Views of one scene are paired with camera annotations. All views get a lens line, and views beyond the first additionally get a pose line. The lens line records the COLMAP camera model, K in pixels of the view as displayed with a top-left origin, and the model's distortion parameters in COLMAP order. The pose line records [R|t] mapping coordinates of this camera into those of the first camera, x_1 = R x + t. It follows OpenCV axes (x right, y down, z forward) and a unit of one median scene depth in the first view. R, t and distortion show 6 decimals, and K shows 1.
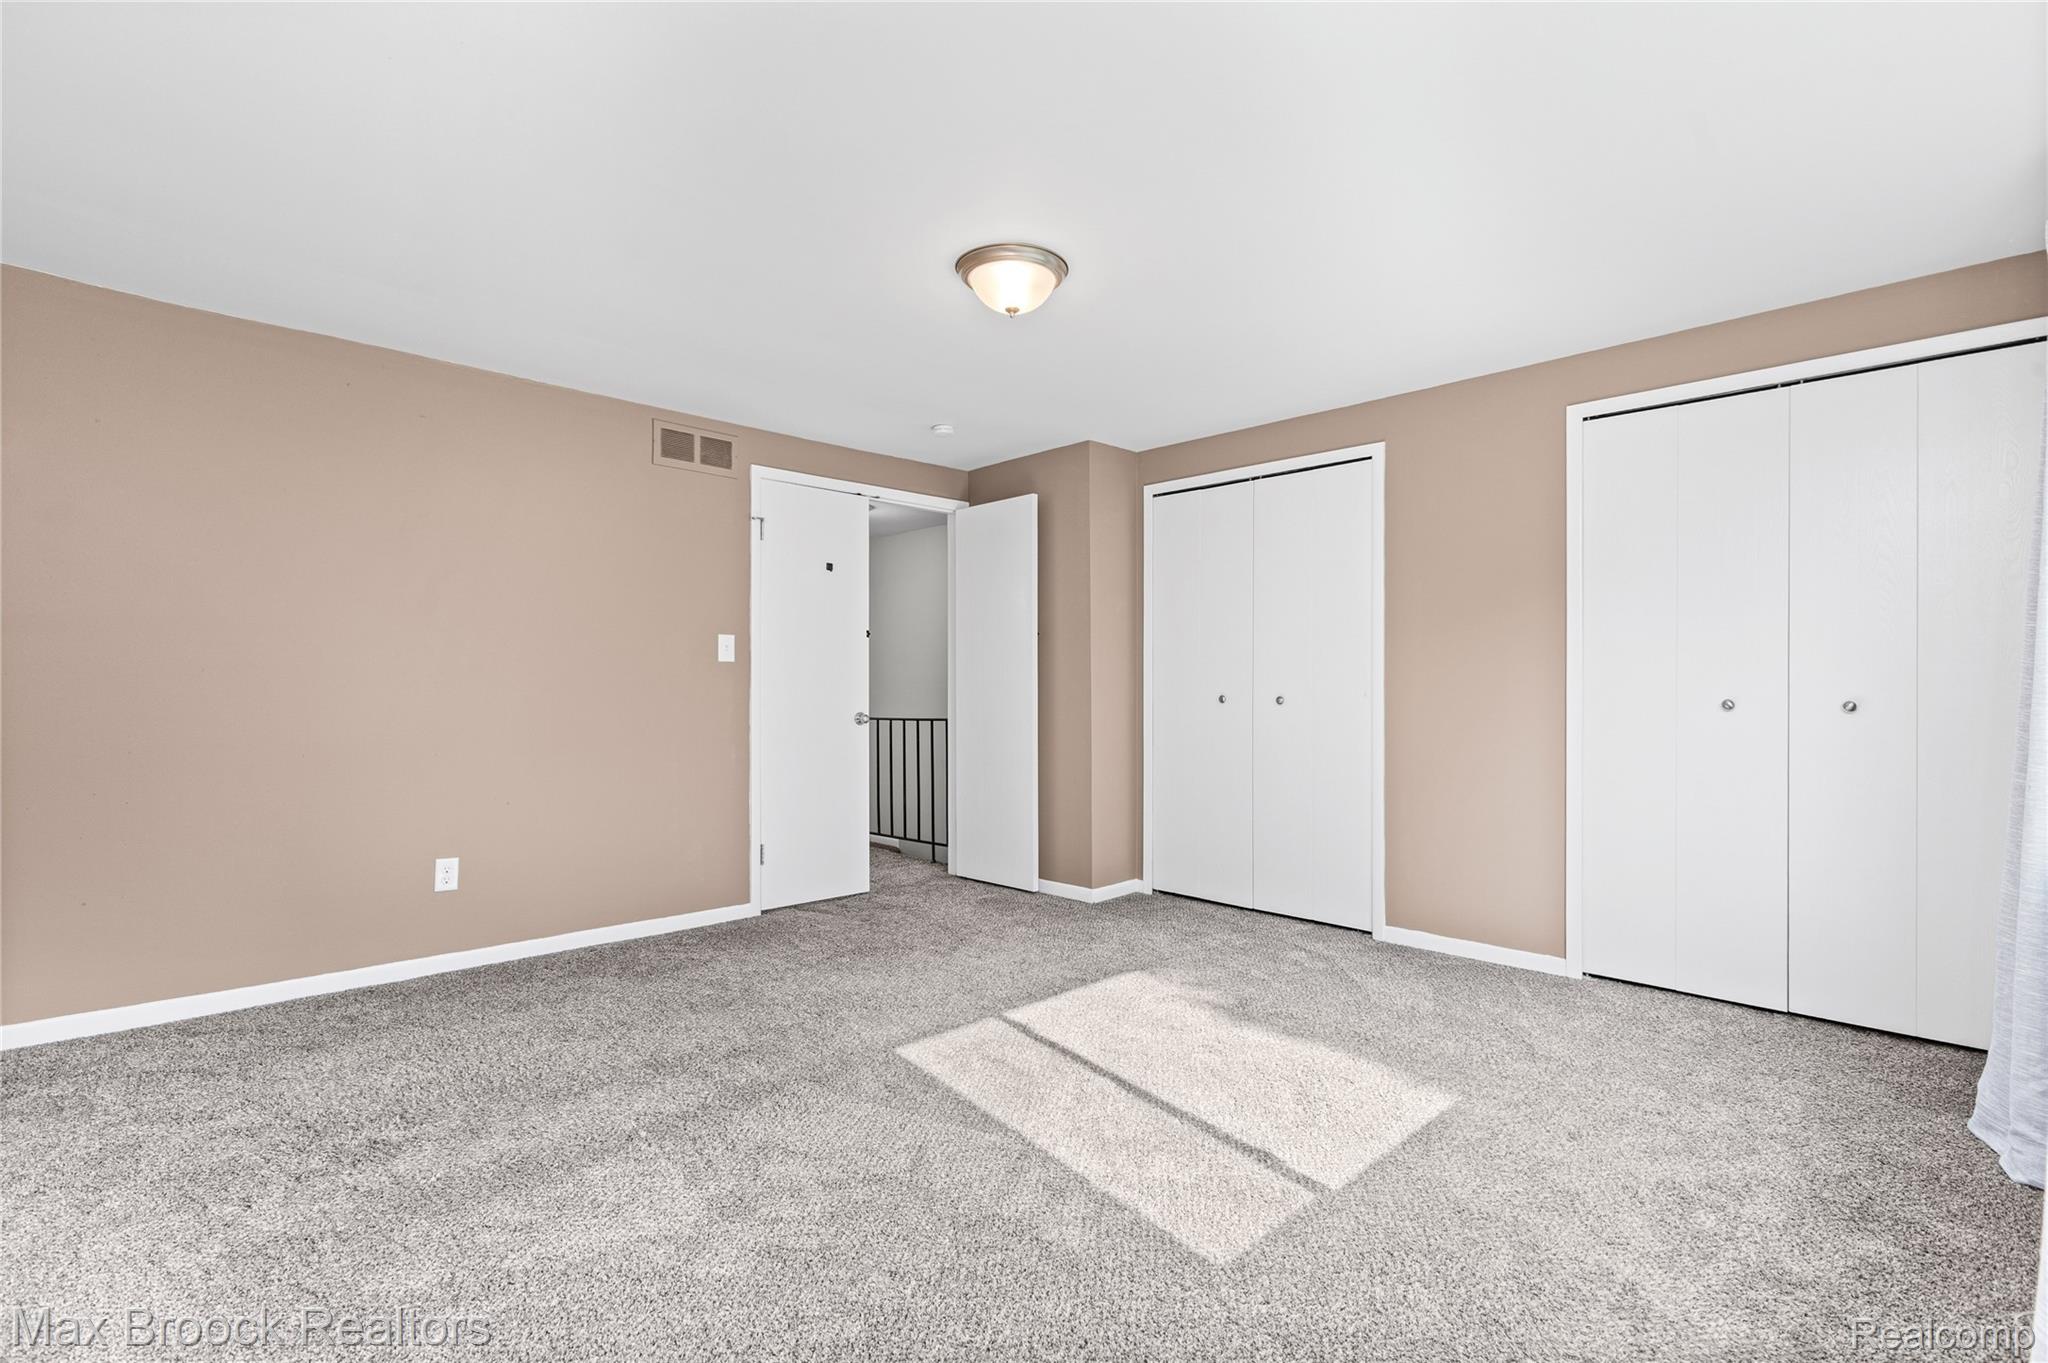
lens RADIAL K [[935.1, 0, 1024.0], [0, 935.1, 681.5], [0, 0, 1]] dist [-0.006232, -0.001515]
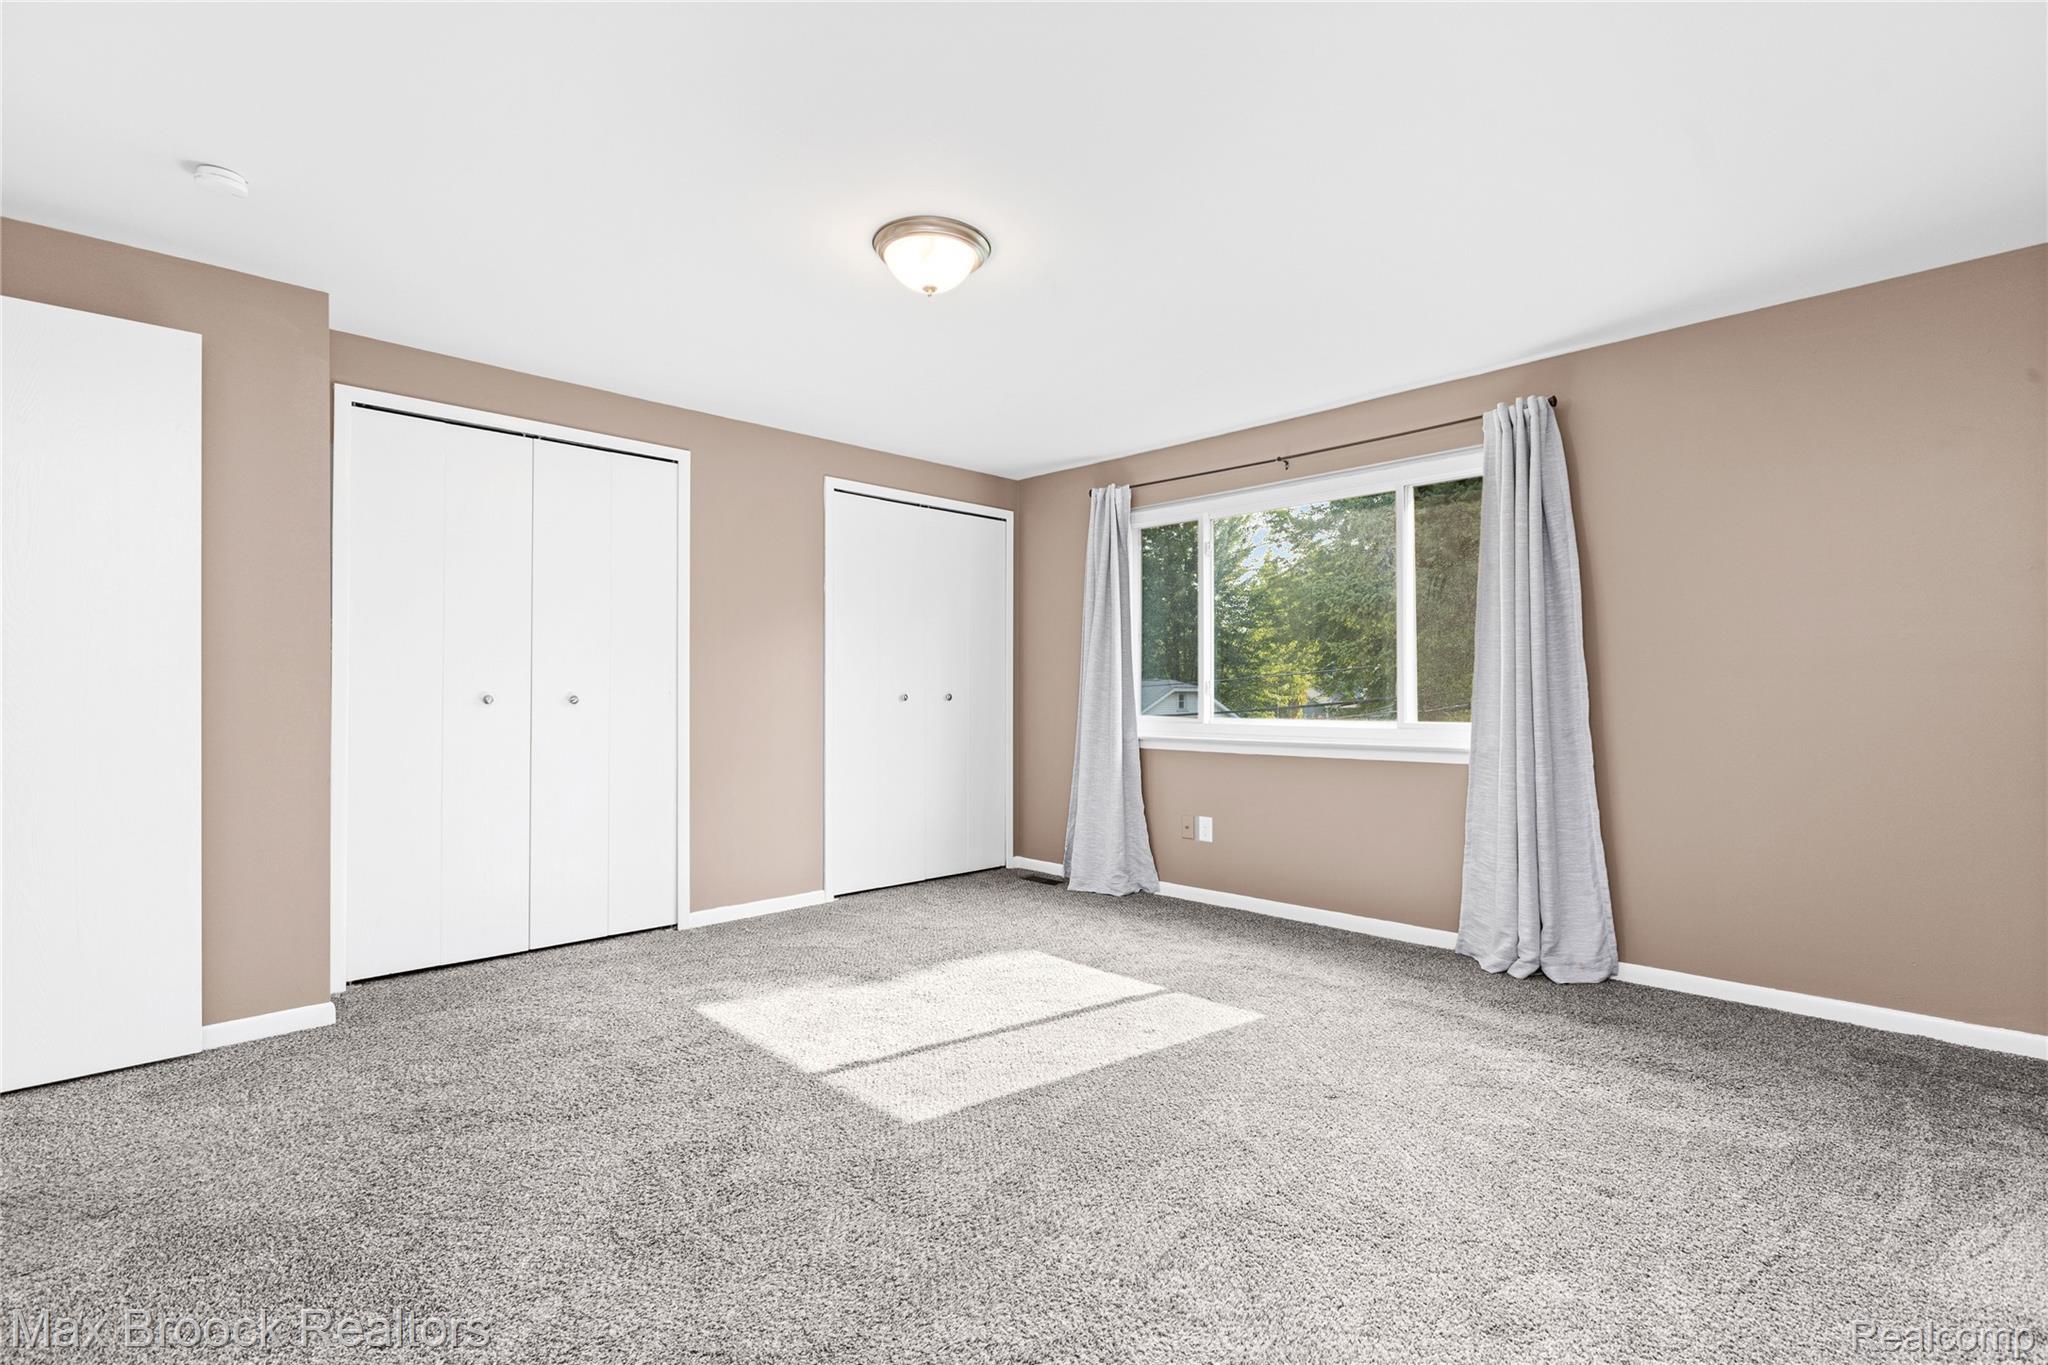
lens RADIAL K [[921.0, 0, 1037.2], [0, 921.0, 687.5], [0, 0, 1]] dist [-0.001571, -0.000499]
pose [[0.008790, 0.002025, 0.999959, -0.801159], [-0.007486, 0.999970, -0.001959, 0.009456], [-0.999933, -0.007469, 0.008805, 0.746646]]
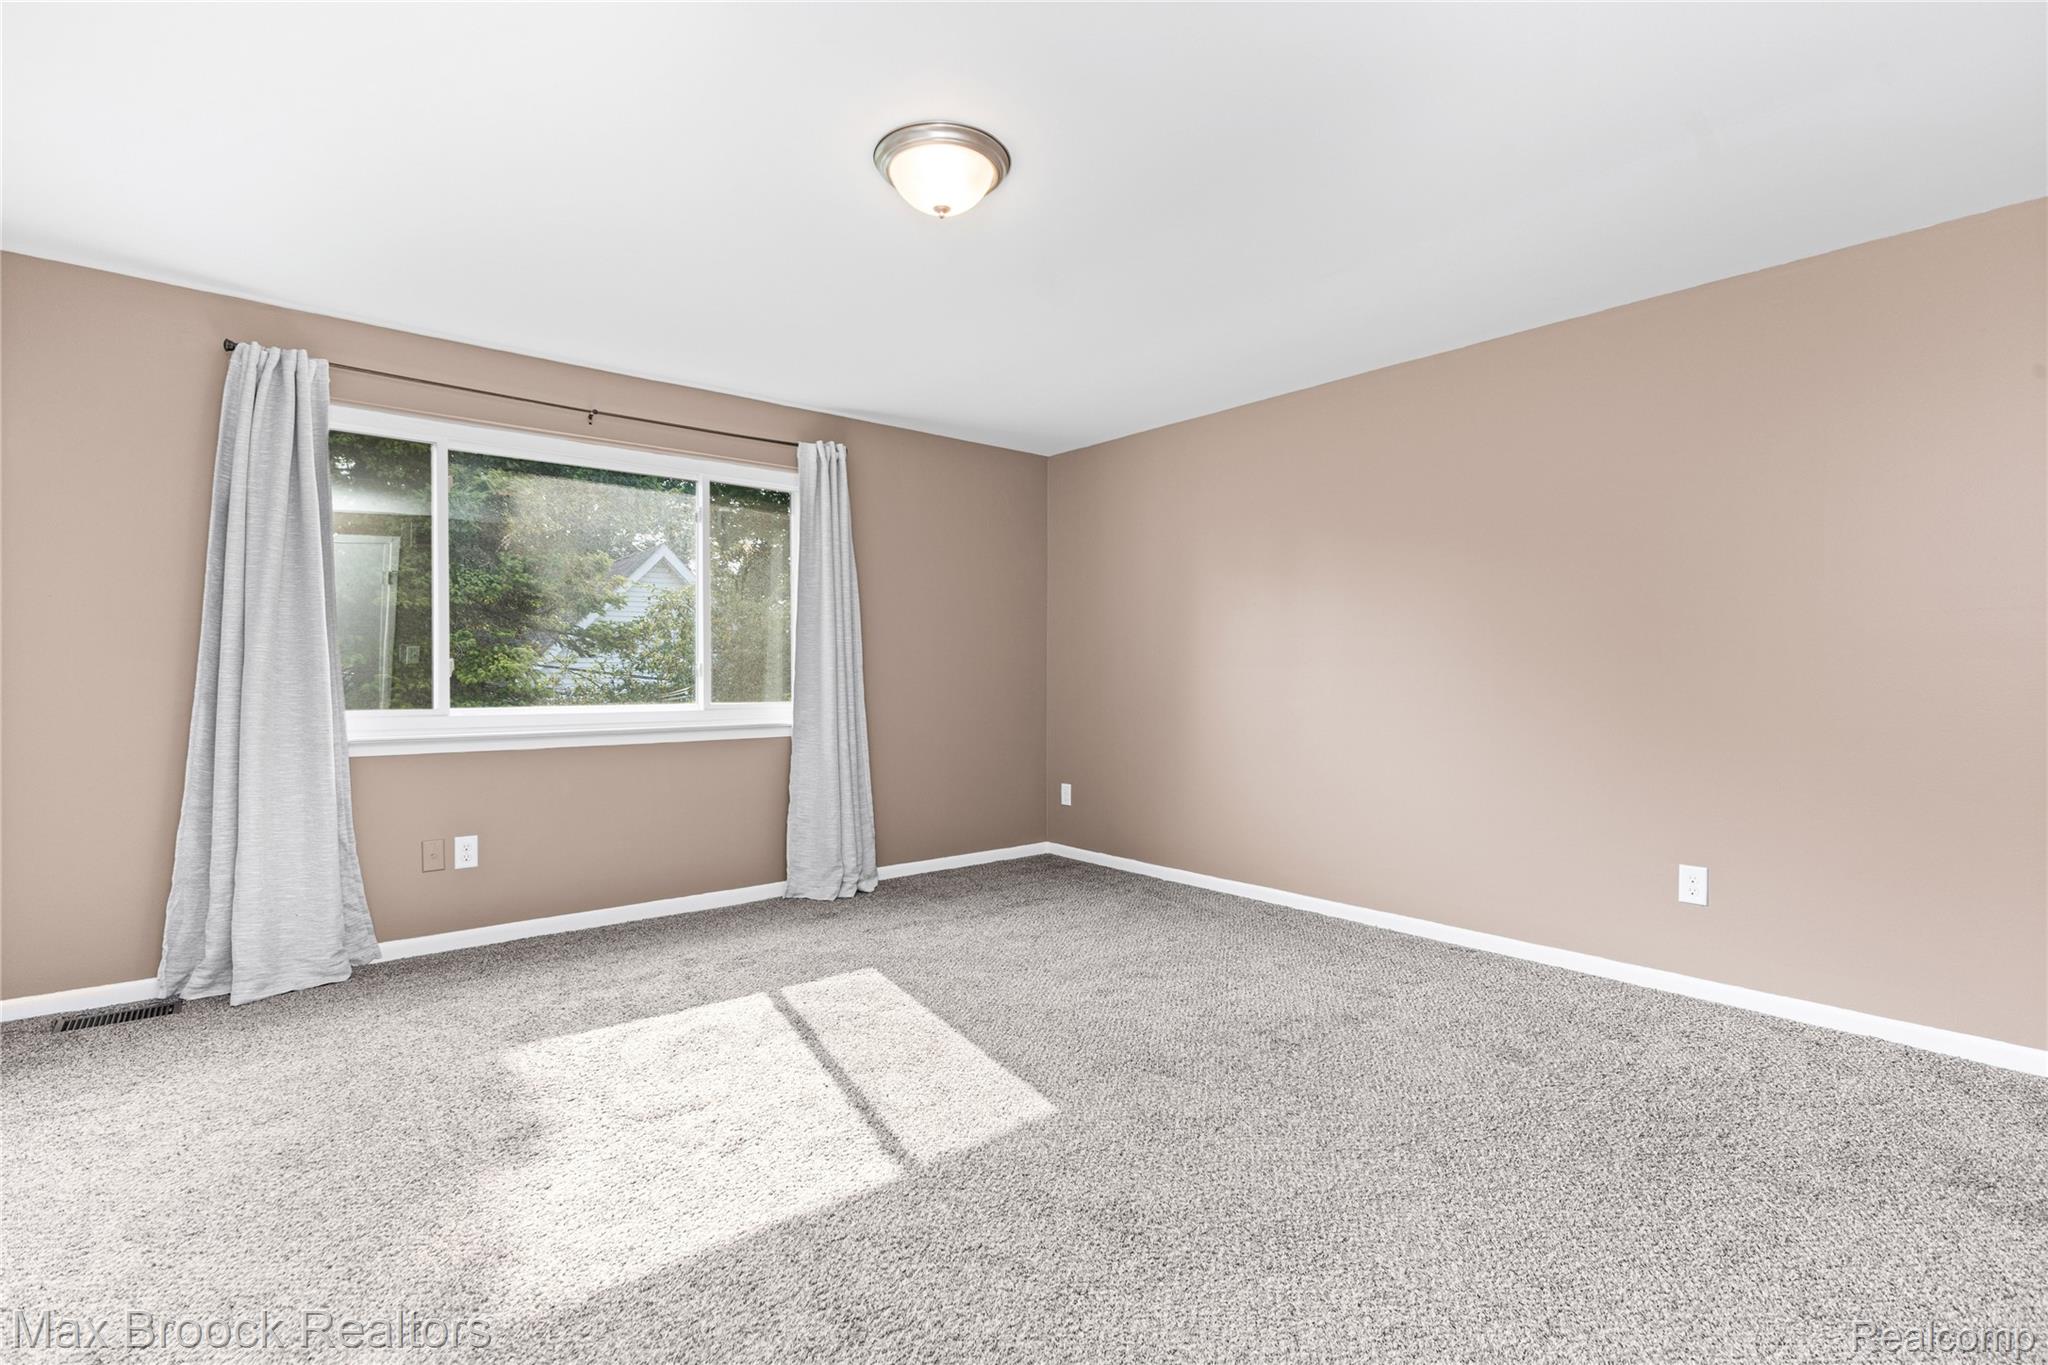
lens RADIAL K [[921.0, 0, 1037.2], [0, 921.0, 687.5], [0, 0, 1]] dist [-0.001571, -0.000499]
pose [[-0.994133, -0.006806, 0.107952, -0.169276], [-0.006532, 0.999974, 0.002895, 0.020145], [-0.107969, 0.002173, -0.994152, 1.511145]]
